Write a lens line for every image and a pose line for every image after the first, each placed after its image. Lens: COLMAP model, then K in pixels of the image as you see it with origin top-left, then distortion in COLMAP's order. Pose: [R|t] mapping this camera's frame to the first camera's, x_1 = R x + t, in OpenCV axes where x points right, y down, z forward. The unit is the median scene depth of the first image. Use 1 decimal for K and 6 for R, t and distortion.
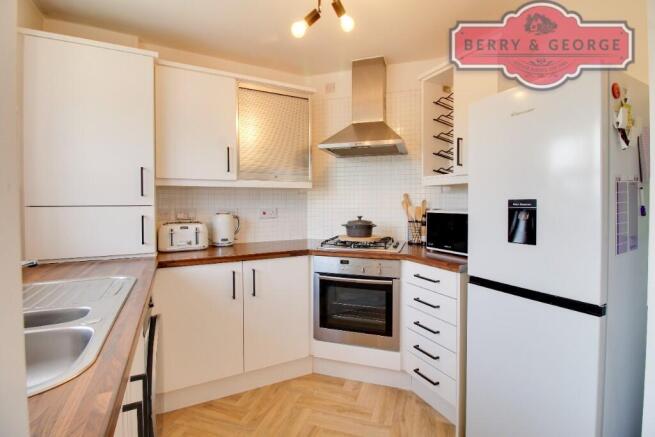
lens RADIAL K [[305.7, 0, 330.1], [0, 305.7, 208.3], [0, 0, 1]] dist [-0.018835, -0.000666]
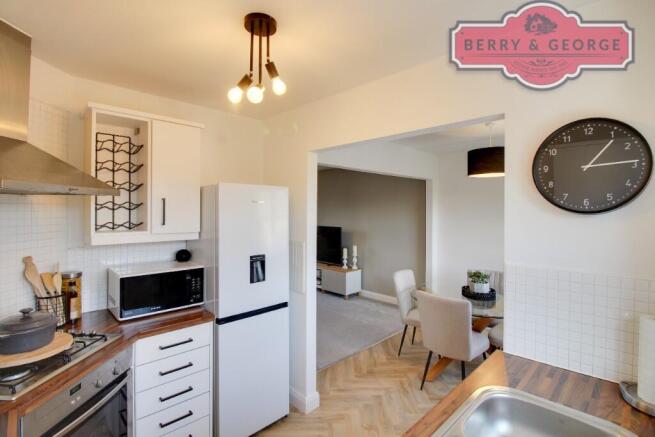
lens RADIAL K [[316.0, 0, 329.5], [0, 316.0, 212.5], [0, 0, 1]] dist [0.001836, 0.000002]
pose [[-0.295895, -0.003490, 0.955214, -0.666590], [0.016415, 0.999827, 0.008738, -0.160720], [-0.955079, 0.018265, -0.295787, 0.680196]]
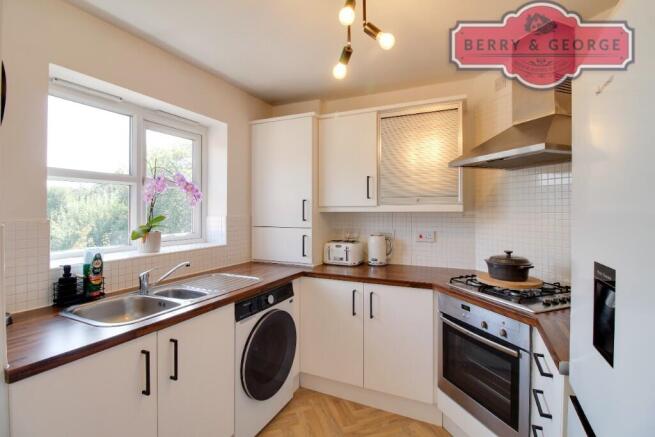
lens RADIAL K [[305.7, 0, 330.1], [0, 305.7, 208.3], [0, 0, 1]] dist [-0.018835, -0.000666]
pose [[0.606439, -0.003083, -0.795124, 0.456364], [-0.014870, 0.999774, -0.015218, -0.065280], [0.794991, 0.021052, 0.606256, 0.224174]]
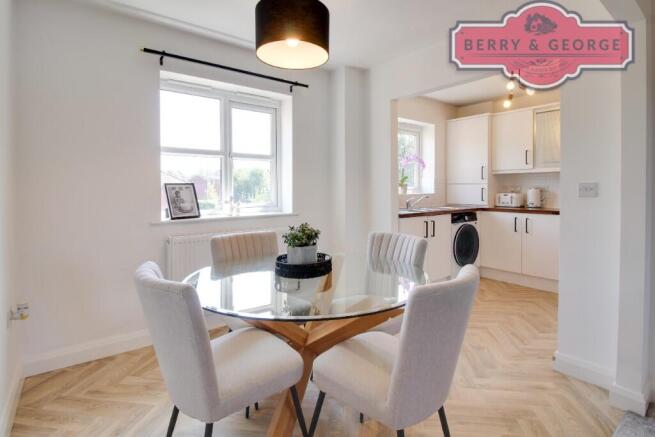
lens RADIAL K [[324.2, 0, 325.3], [0, 324.2, 195.1], [0, 0, 1]] dist [-0.031337, -0.000411]
pose [[0.173045, 0.021519, -0.984679, 1.298818], [-0.011530, 0.999737, 0.019822, 0.036563], [0.984846, 0.007923, 0.173248, -0.474809]]
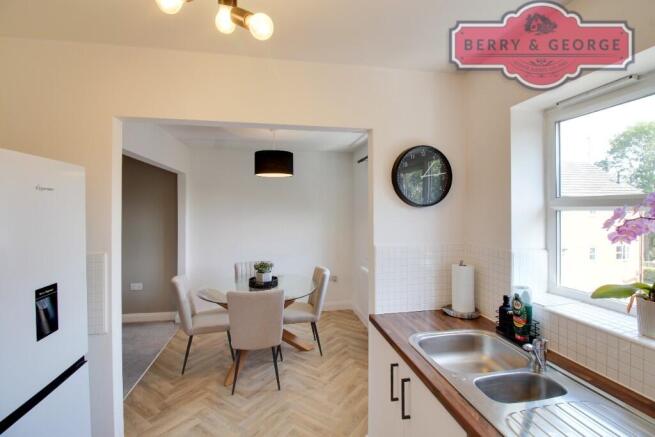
lens RADIAL K [[305.7, 0, 330.1], [0, 305.7, 208.3], [0, 0, 1]] dist [-0.018835, -0.000666]
pose [[-0.958572, 0.008318, 0.284730, -0.251743], [0.012818, 0.999821, 0.013947, -0.156579], [-0.284563, 0.017019, -0.958506, 0.965206]]
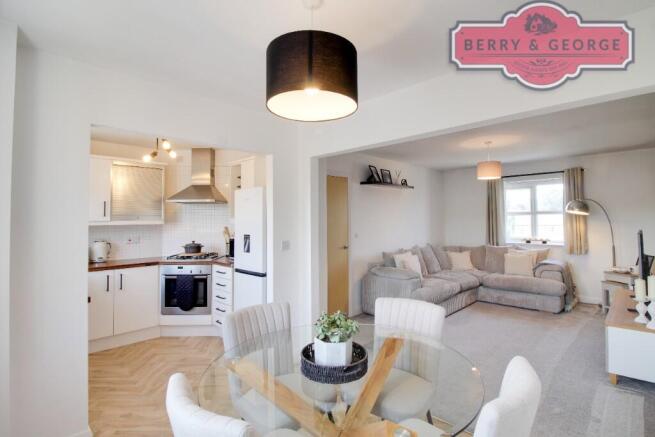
lens RADIAL K [[323.7, 0, 327.9], [0, 323.7, 211.0], [0, 0, 1]] dist [0.002531, 0.000127]
pose [[0.948181, 0.004974, 0.317692, 0.253773], [0.010512, 0.998839, -0.047013, -0.053371], [-0.317557, 0.047916, 0.947028, -1.041790]]
